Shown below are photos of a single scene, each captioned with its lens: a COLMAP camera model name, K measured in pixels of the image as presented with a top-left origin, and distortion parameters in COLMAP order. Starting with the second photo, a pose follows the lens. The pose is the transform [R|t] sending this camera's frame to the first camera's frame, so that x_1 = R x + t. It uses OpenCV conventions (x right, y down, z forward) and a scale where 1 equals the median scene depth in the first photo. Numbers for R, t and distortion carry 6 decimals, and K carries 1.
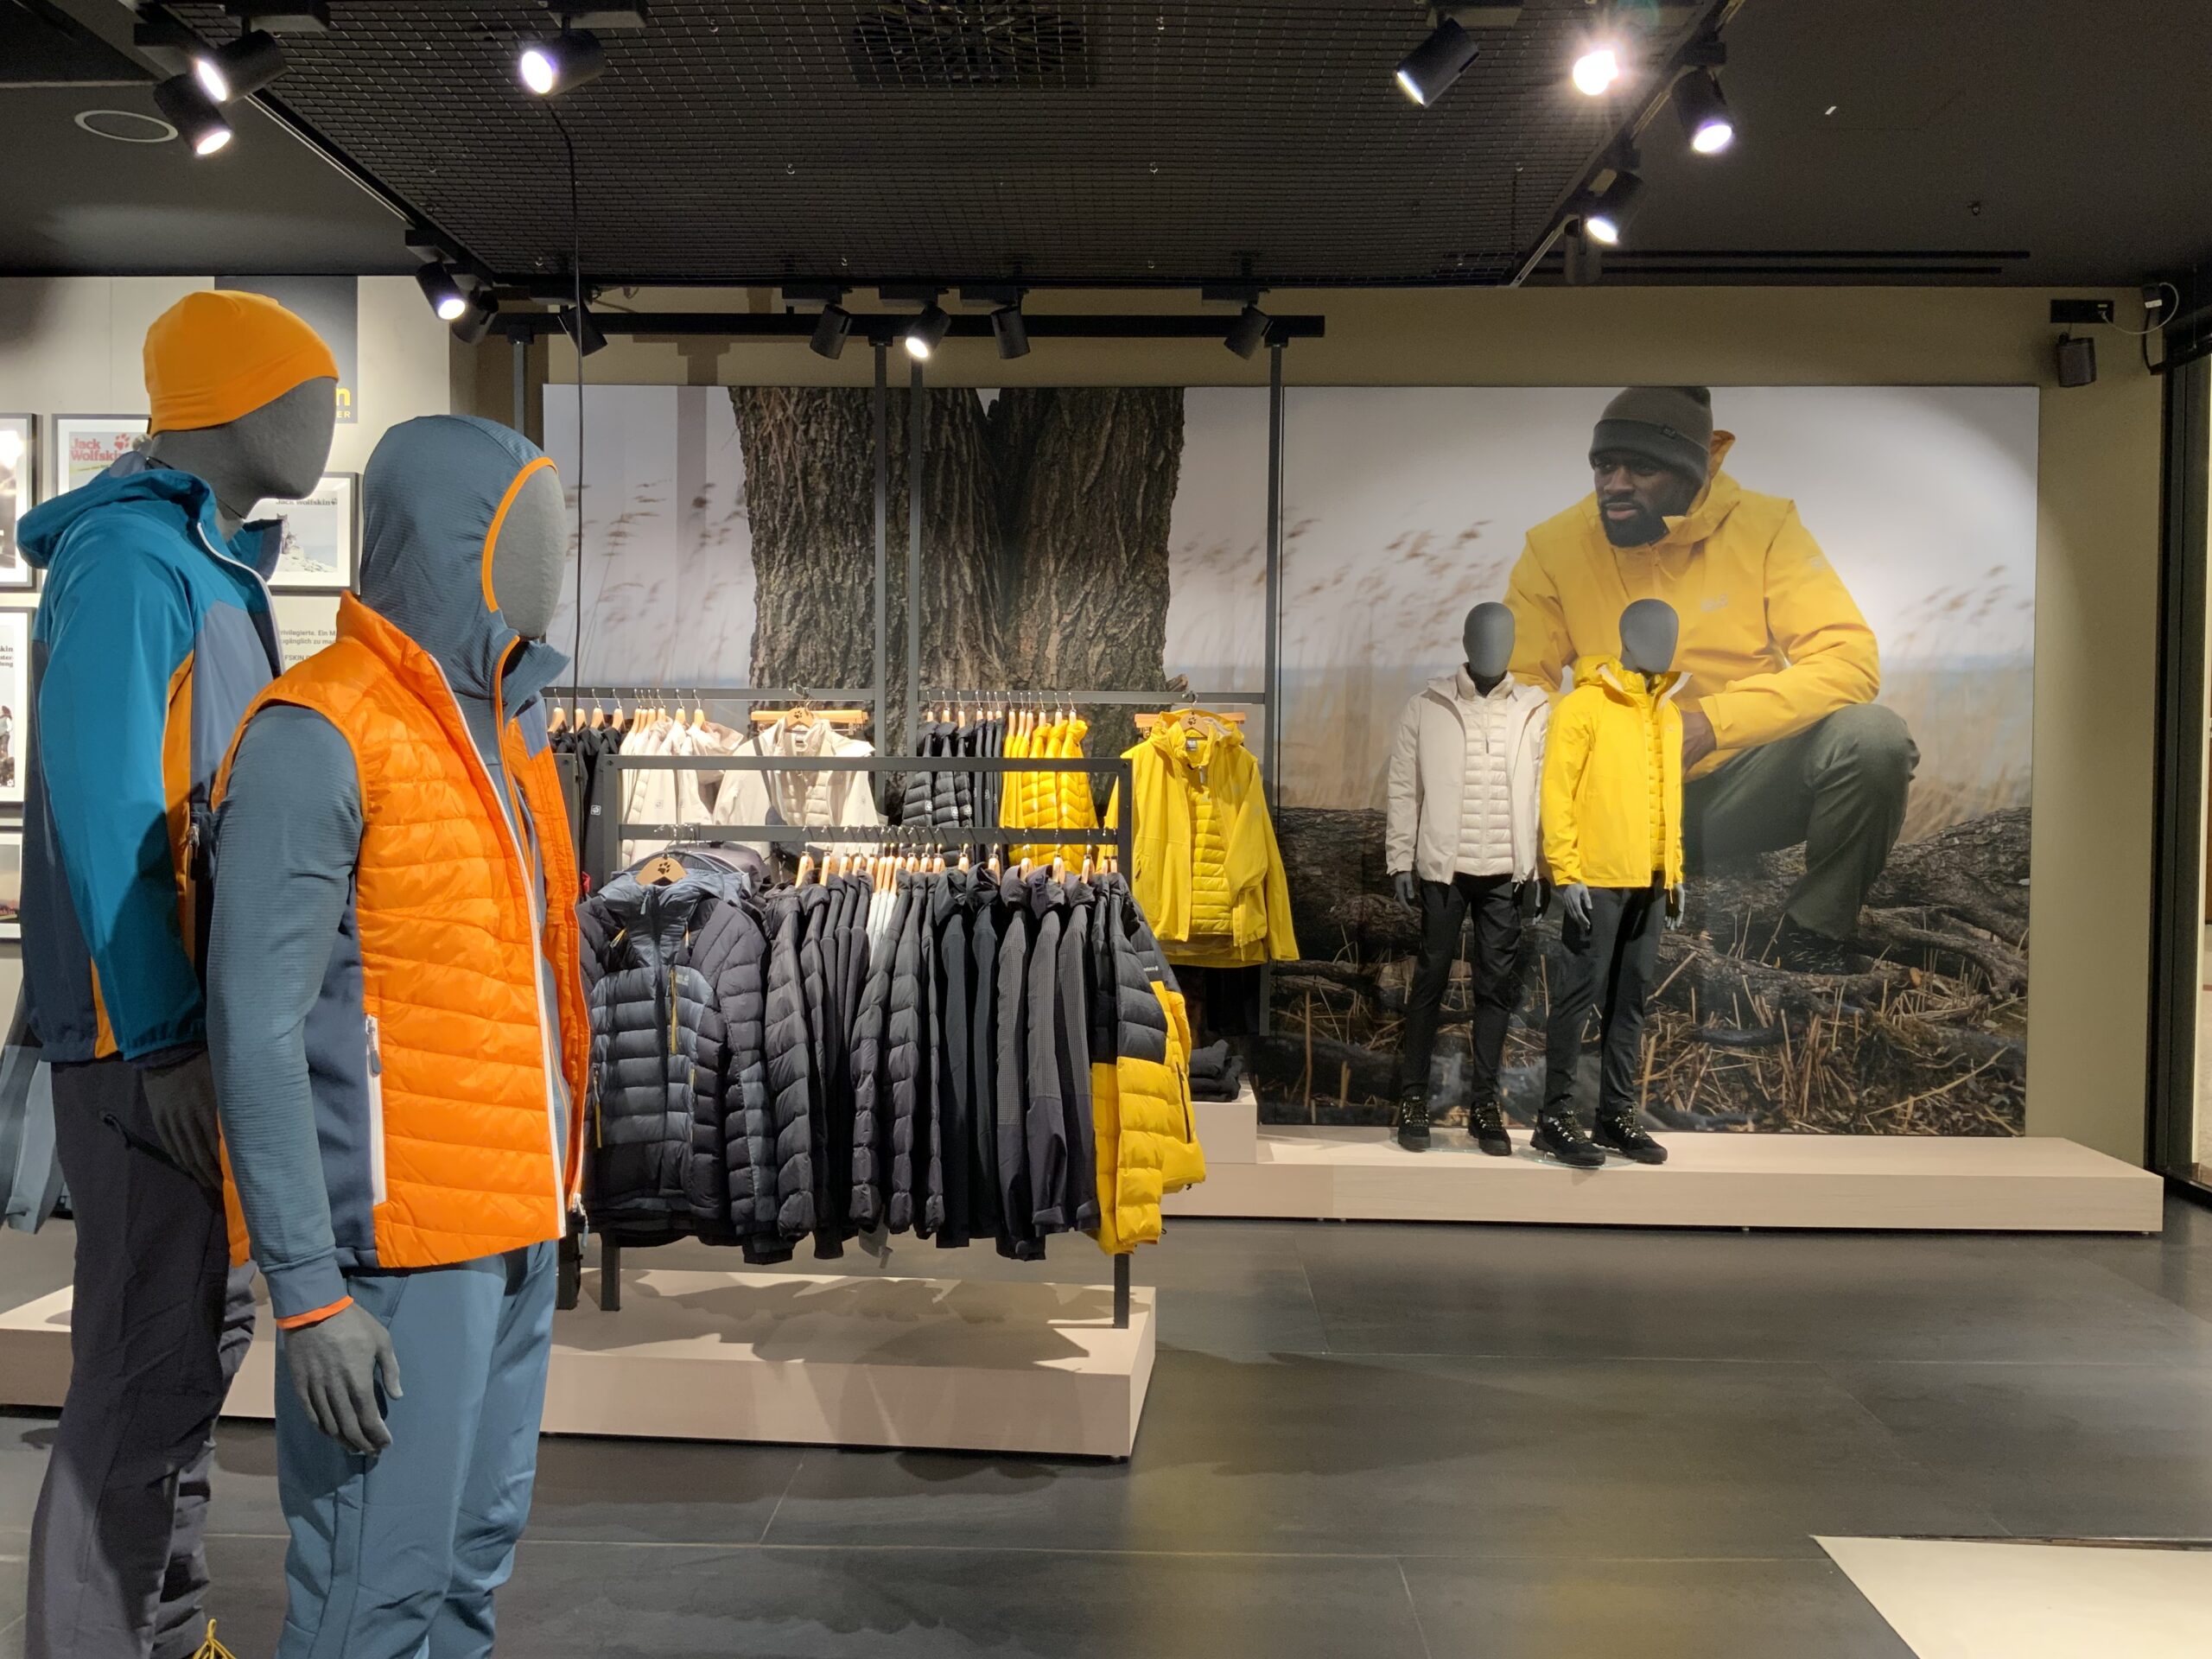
lens RADIAL K [[1824.3, 0, 1118.7], [0, 1824.3, 831.6], [0, 0, 1]] dist [0.077663, -0.149789]
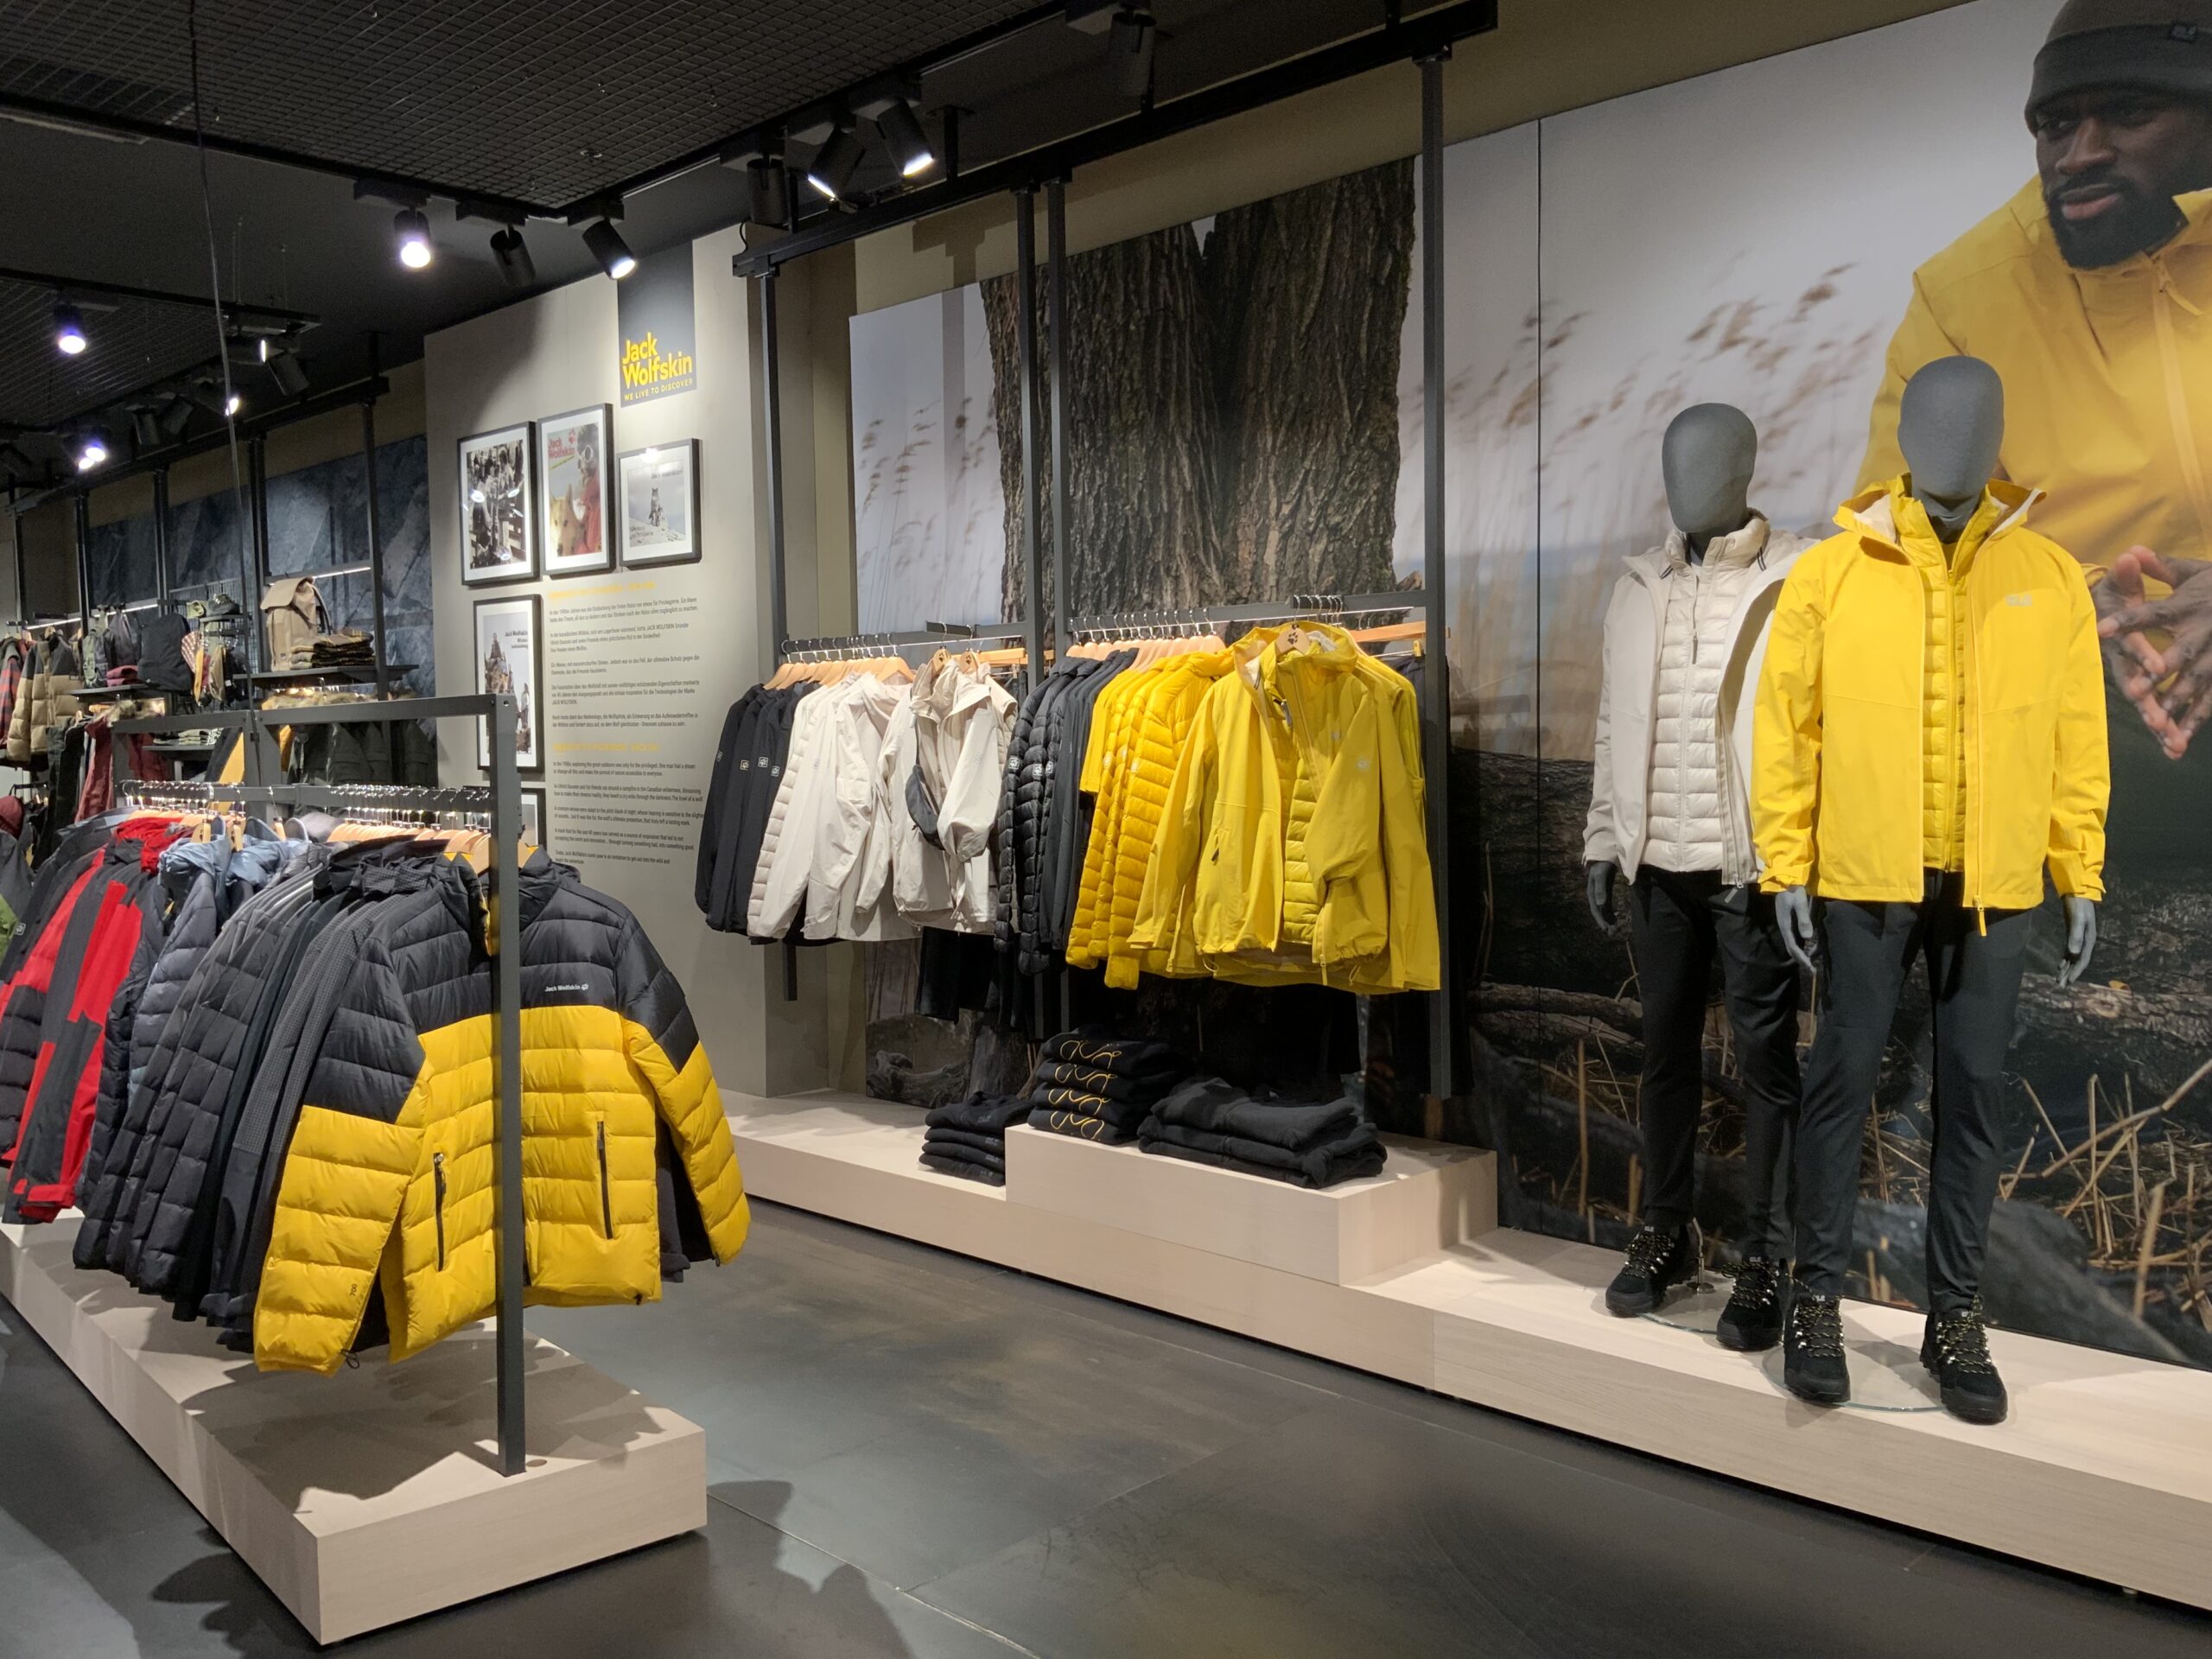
lens RADIAL K [[1824.3, 0, 1109.1], [0, 1824.3, 840.9], [0, 0, 1]] dist [0.077663, -0.149789]
pose [[0.727573, 0.019532, -0.685752, 0.433990], [-0.002423, 0.999662, 0.025901, -0.000753], [0.686026, -0.017183, 0.727374, 0.407925]]
